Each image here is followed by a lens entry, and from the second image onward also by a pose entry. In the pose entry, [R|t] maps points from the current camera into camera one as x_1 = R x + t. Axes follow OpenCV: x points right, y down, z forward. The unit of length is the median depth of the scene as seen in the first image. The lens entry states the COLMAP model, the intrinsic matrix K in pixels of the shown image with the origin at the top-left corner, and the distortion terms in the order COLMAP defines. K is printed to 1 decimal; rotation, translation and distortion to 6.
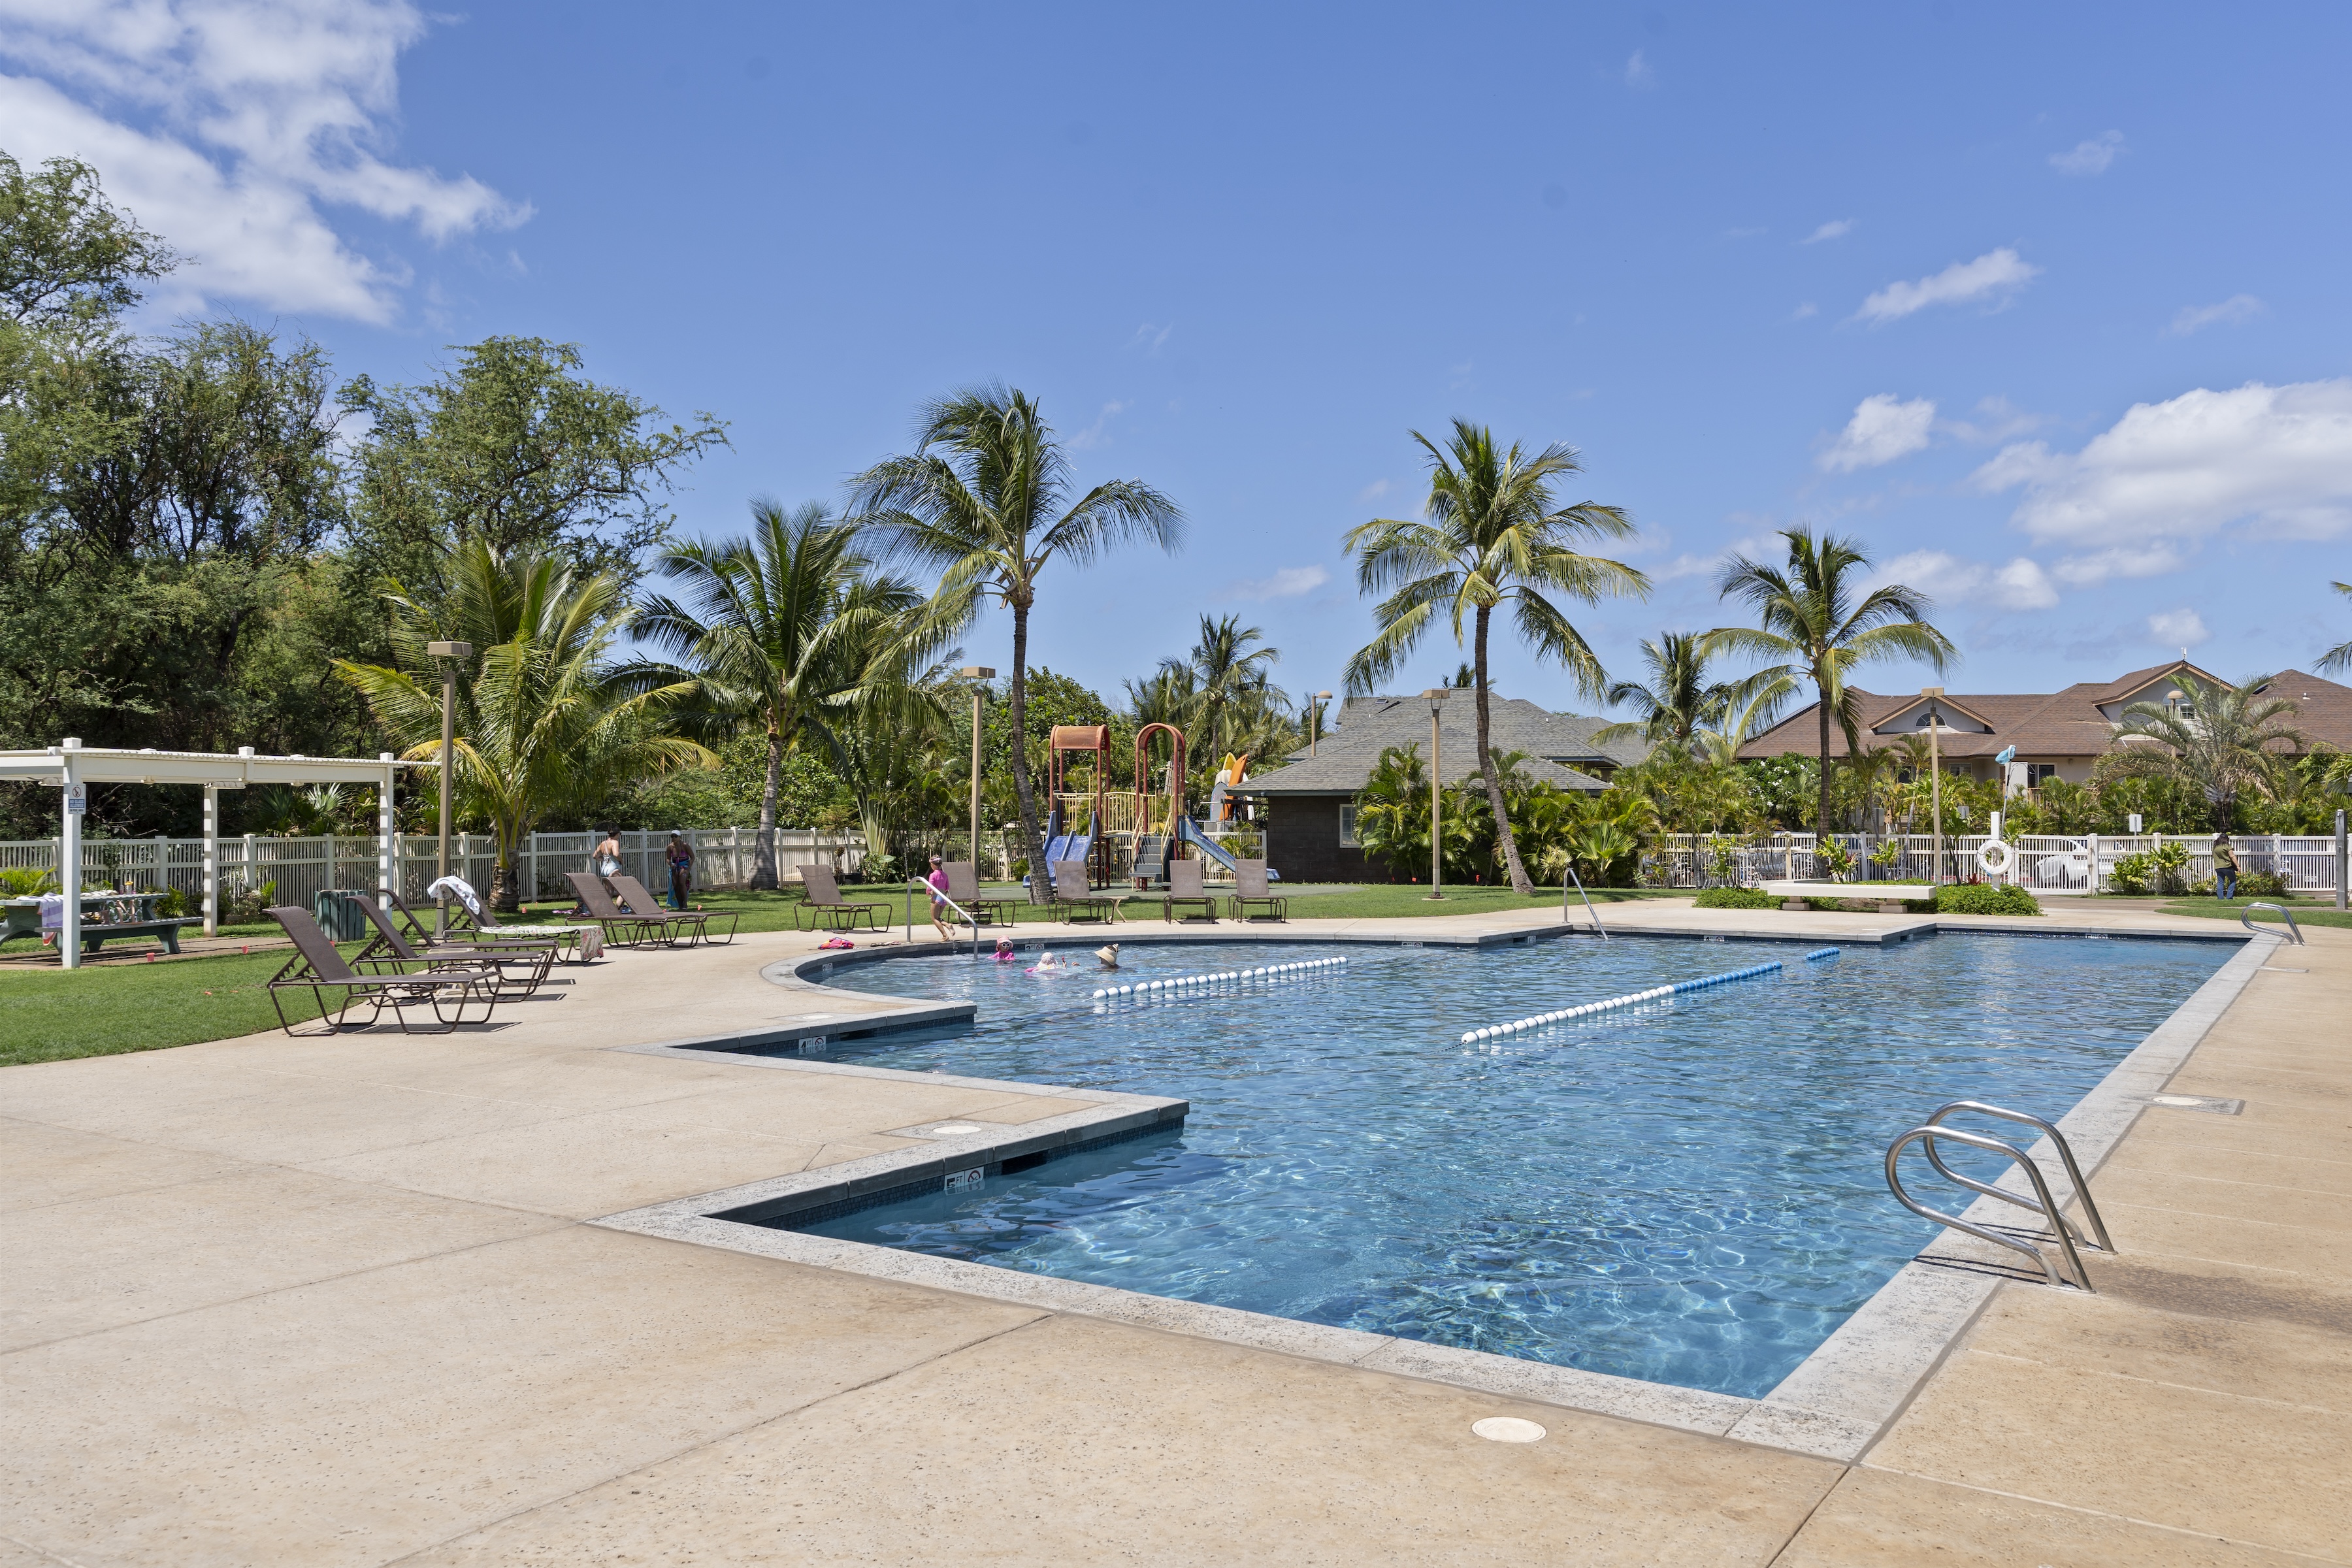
lens RADIAL K [[1876.2, 0, 1176.0], [0, 1876.2, 784.0], [0, 0, 1]] dist [0.040882, -0.069705]
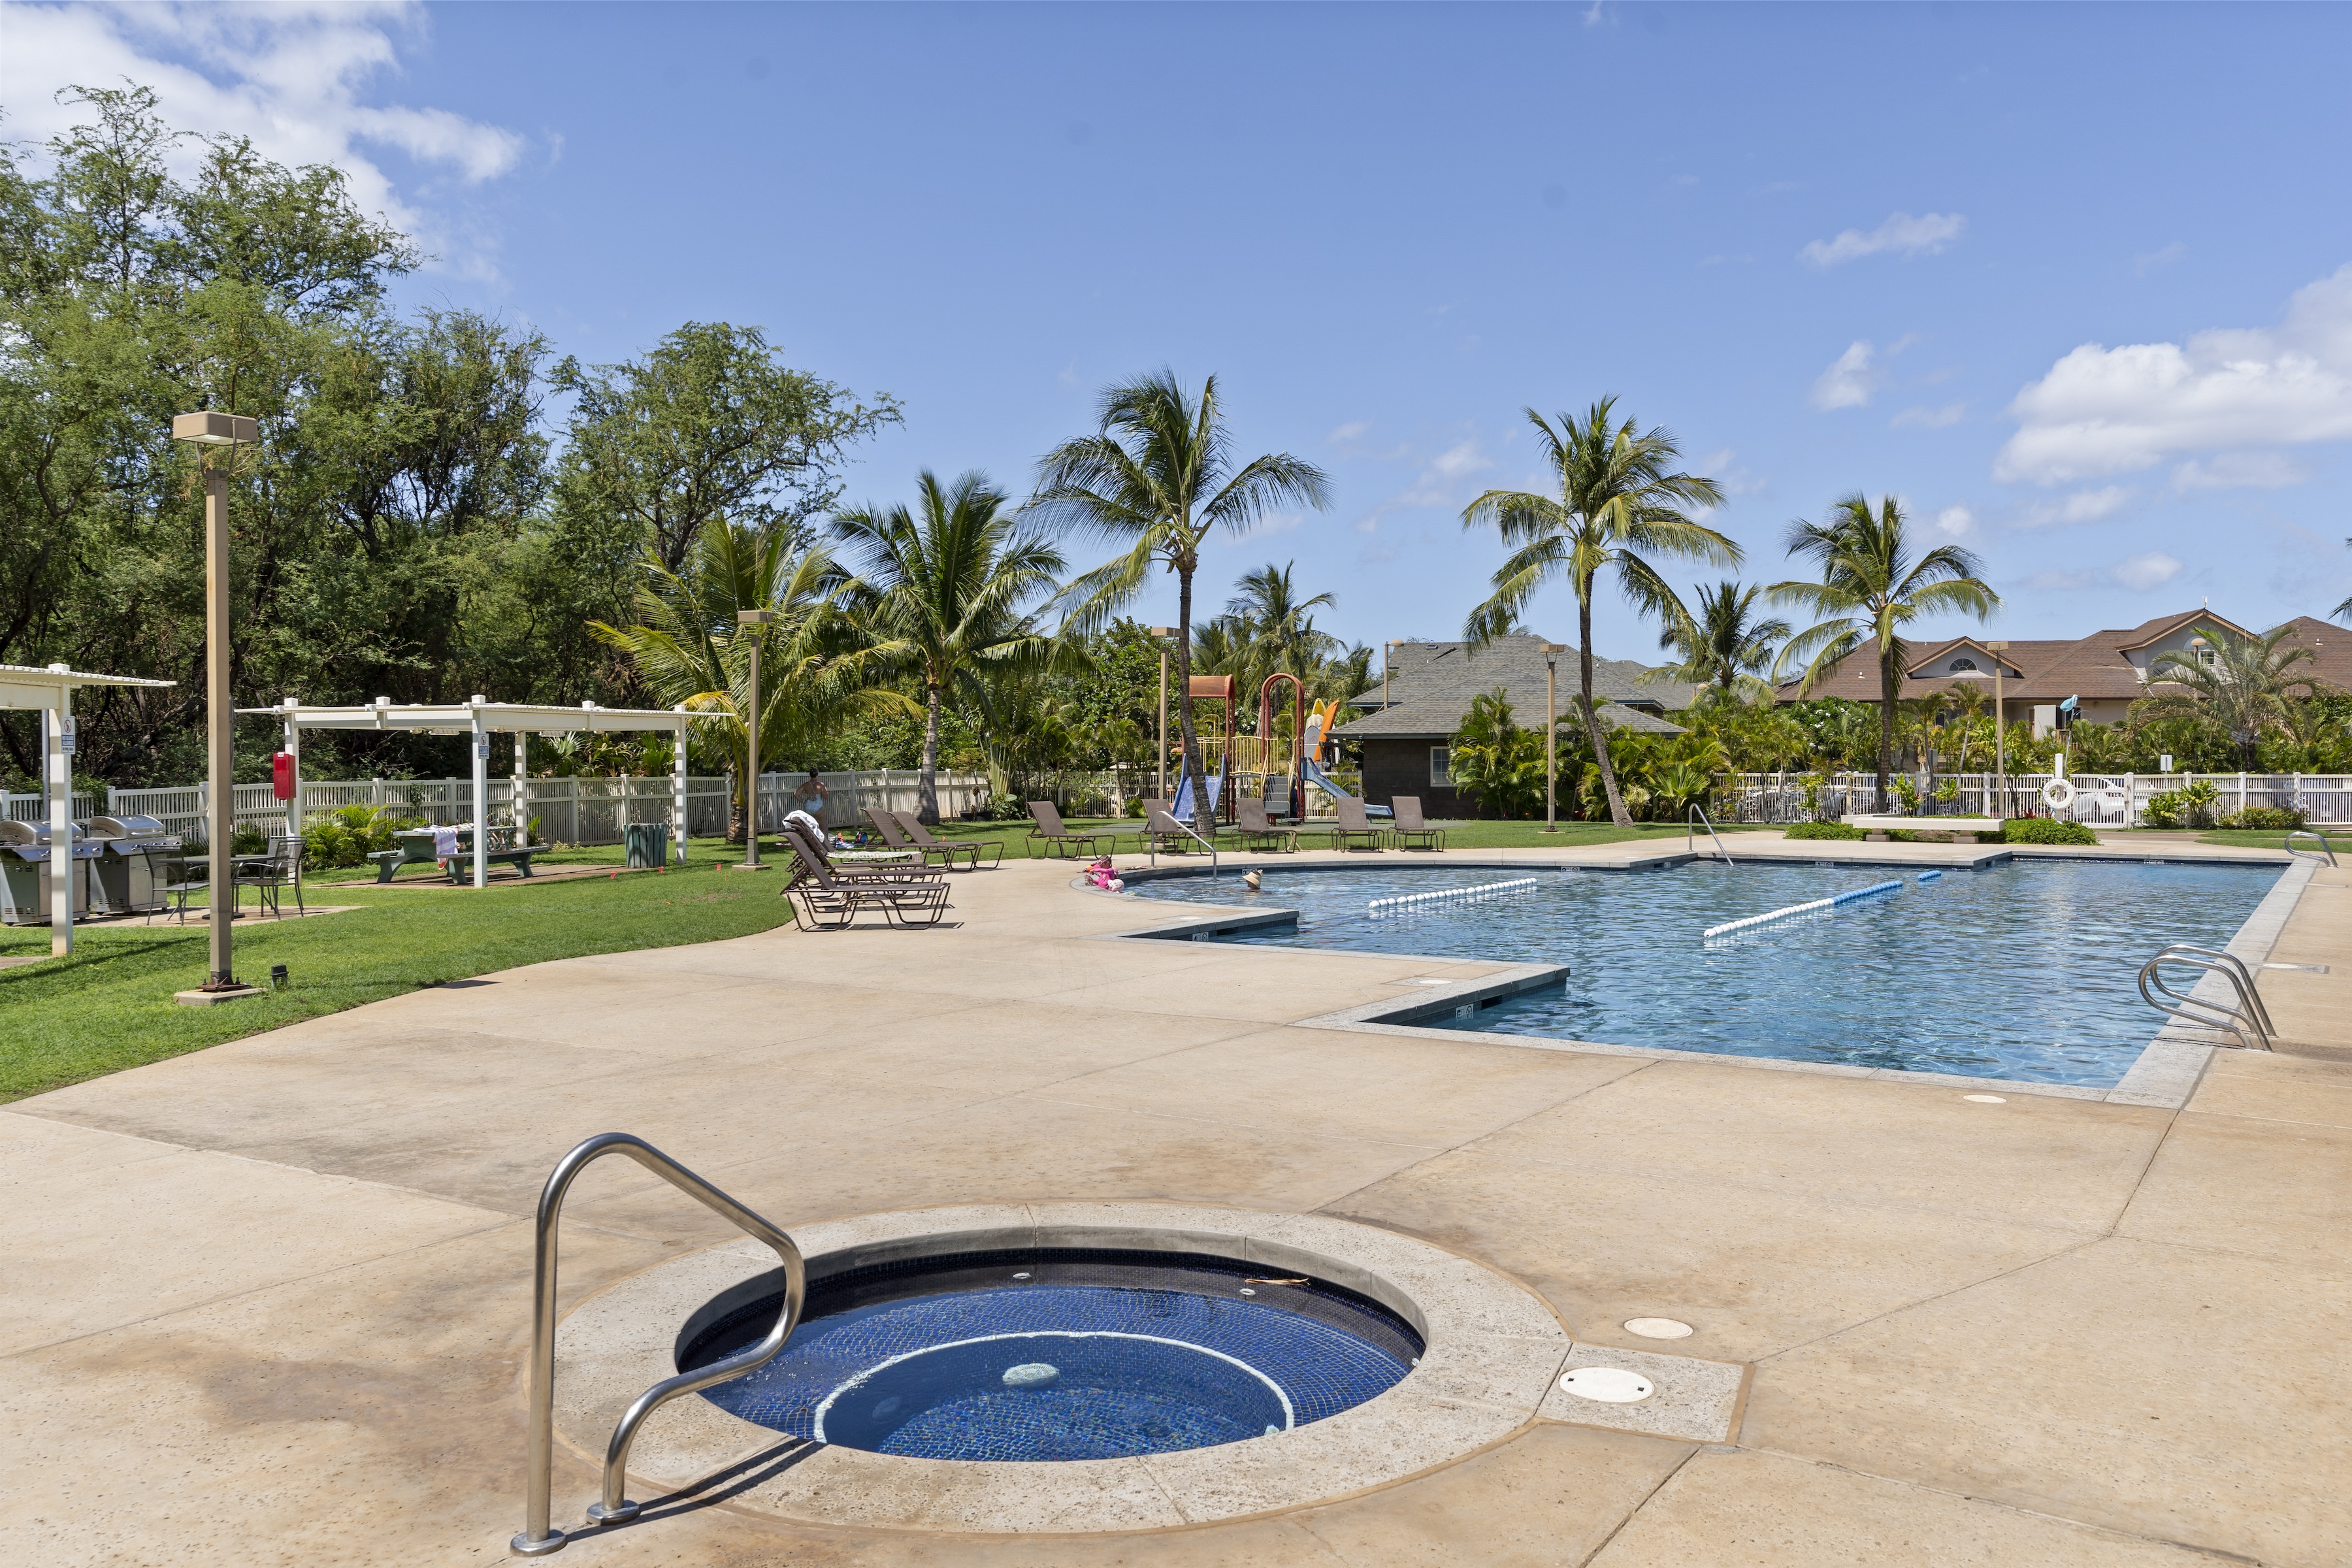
lens RADIAL K [[1876.2, 0, 1176.0], [0, 1876.2, 784.0], [0, 0, 1]] dist [0.040882, -0.069705]
pose [[0.999998, -0.001331, 0.001345, -0.078728], [0.001287, 0.999490, 0.031908, -0.003086], [-0.001387, -0.031906, 0.999490, -0.106023]]
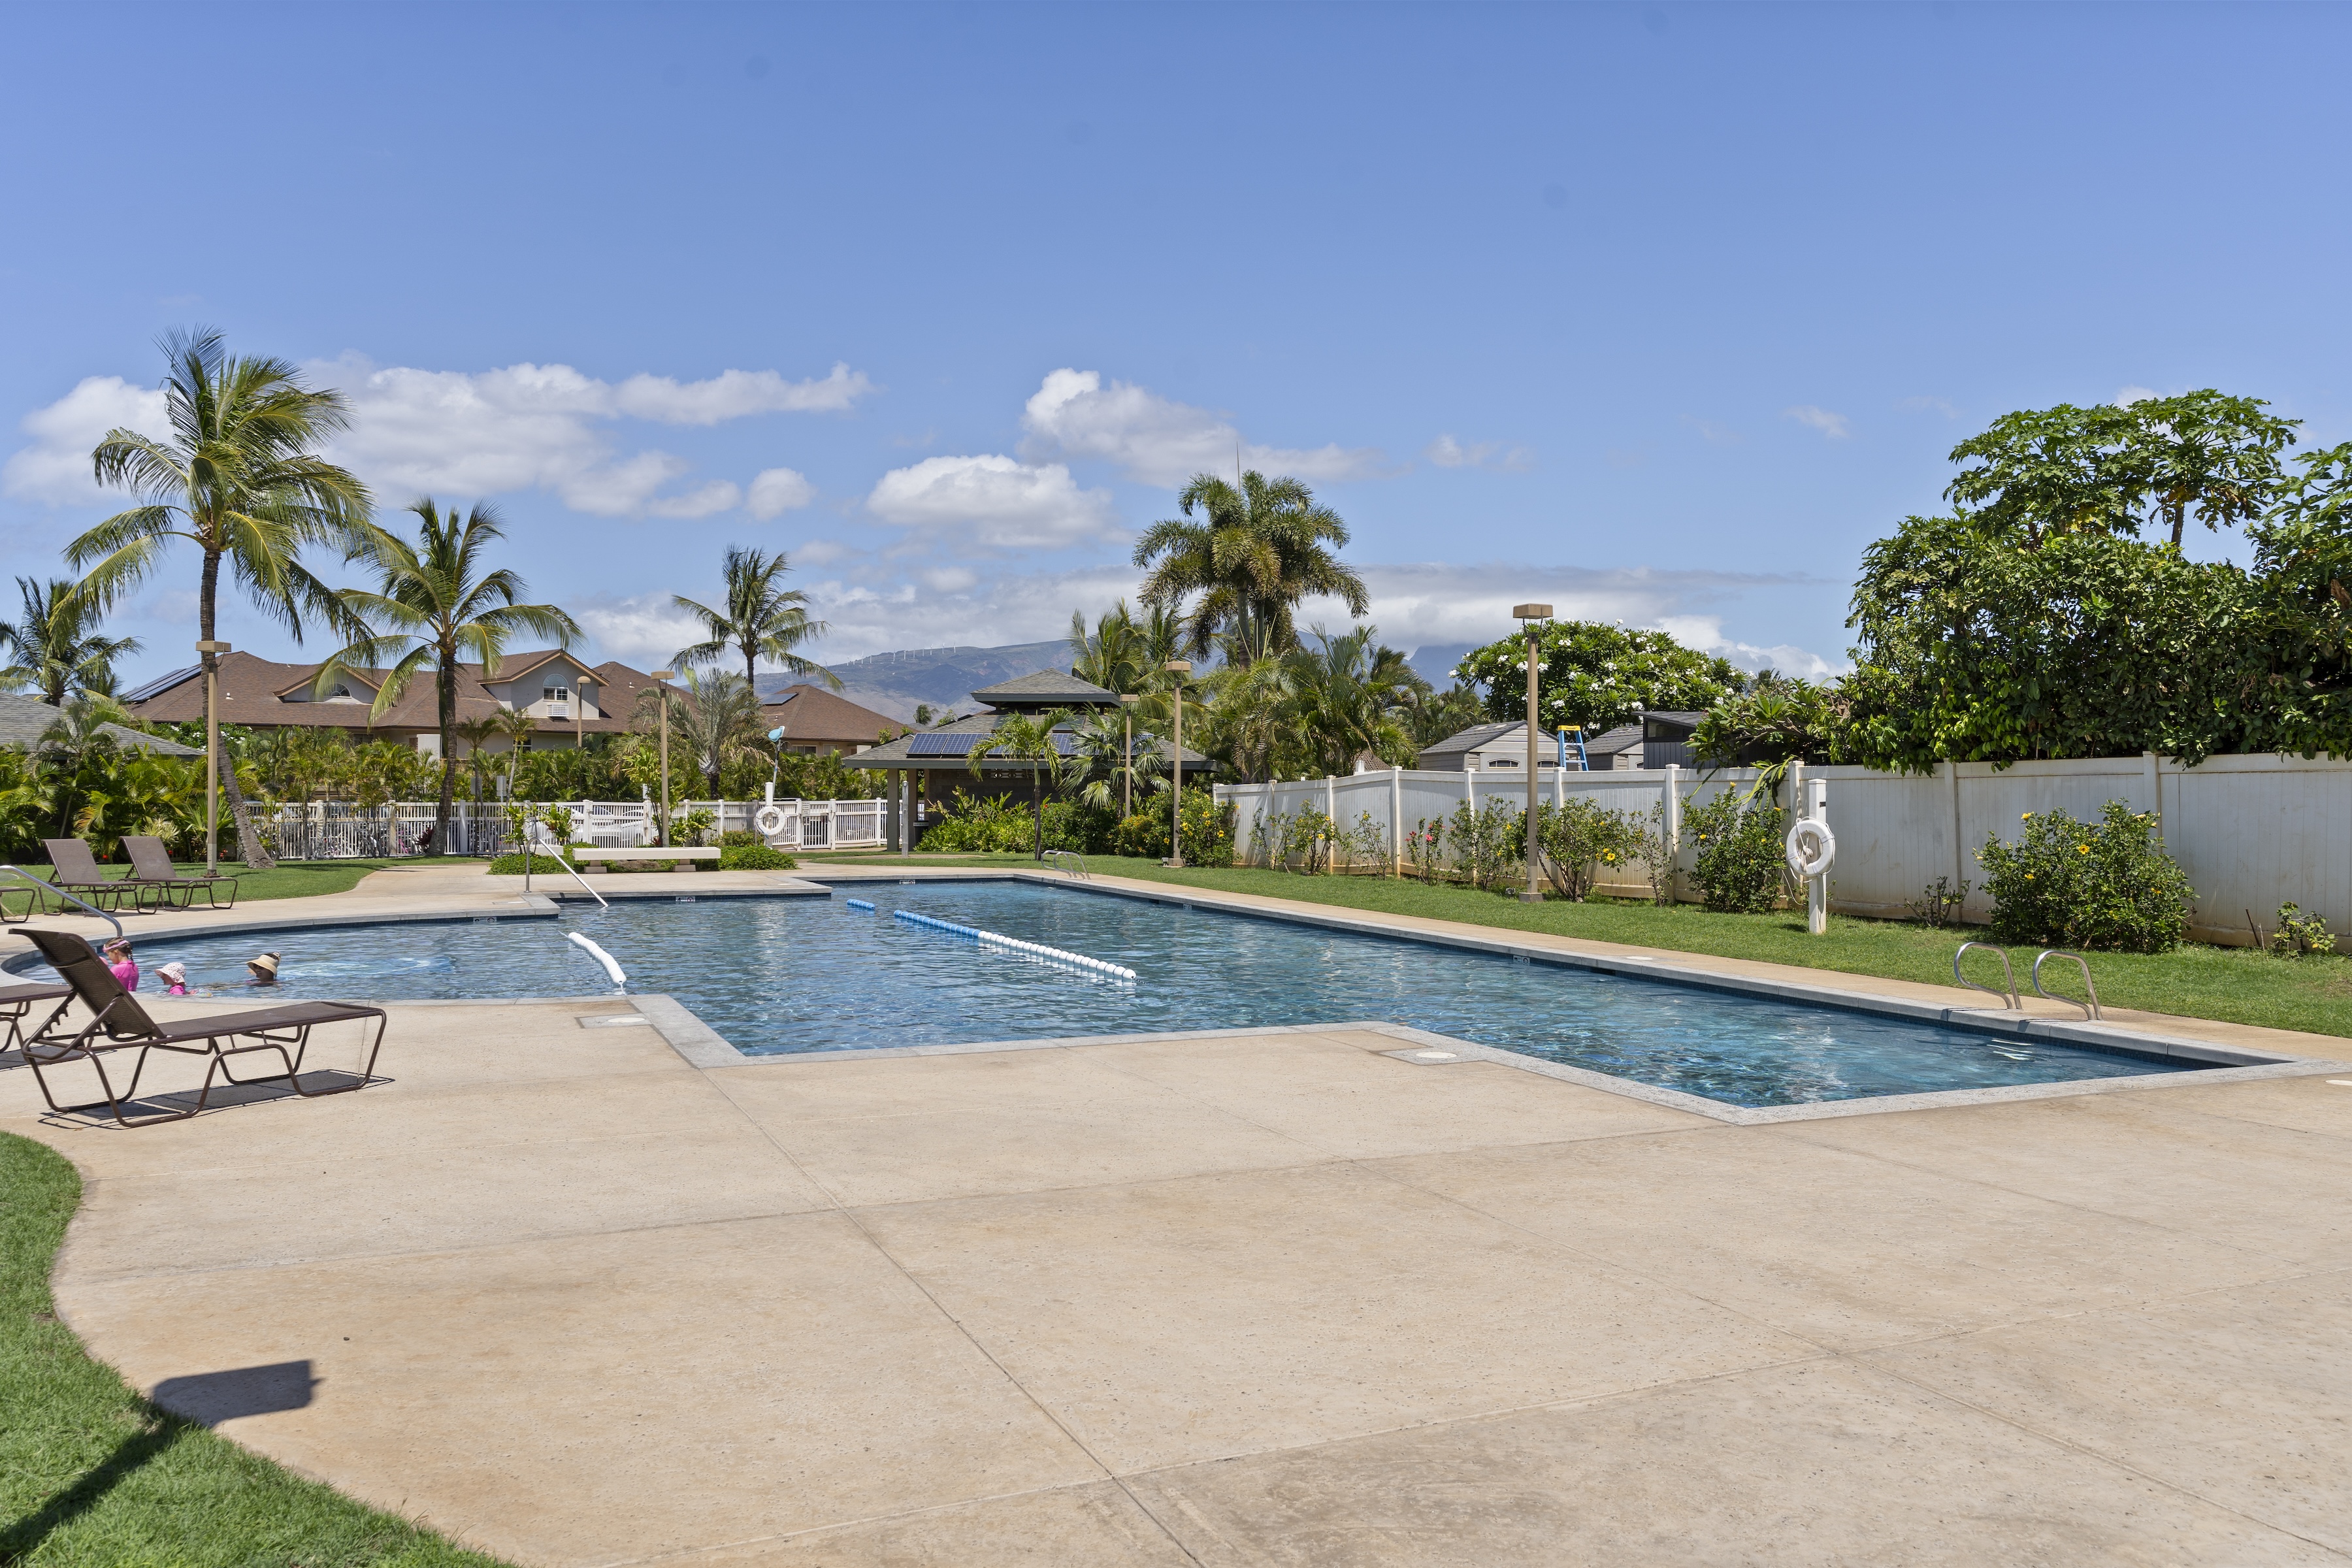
lens RADIAL K [[1813.1, 0, 1176.0], [0, 1813.1, 784.0], [0, 0, 1]] dist [-0.002054, -0.001069]
pose [[0.577672, 0.001406, 0.816268, -0.277364], [-0.015391, 0.999839, 0.009171, 0.001707], [-0.816124, -0.017861, 0.577601, 0.117727]]
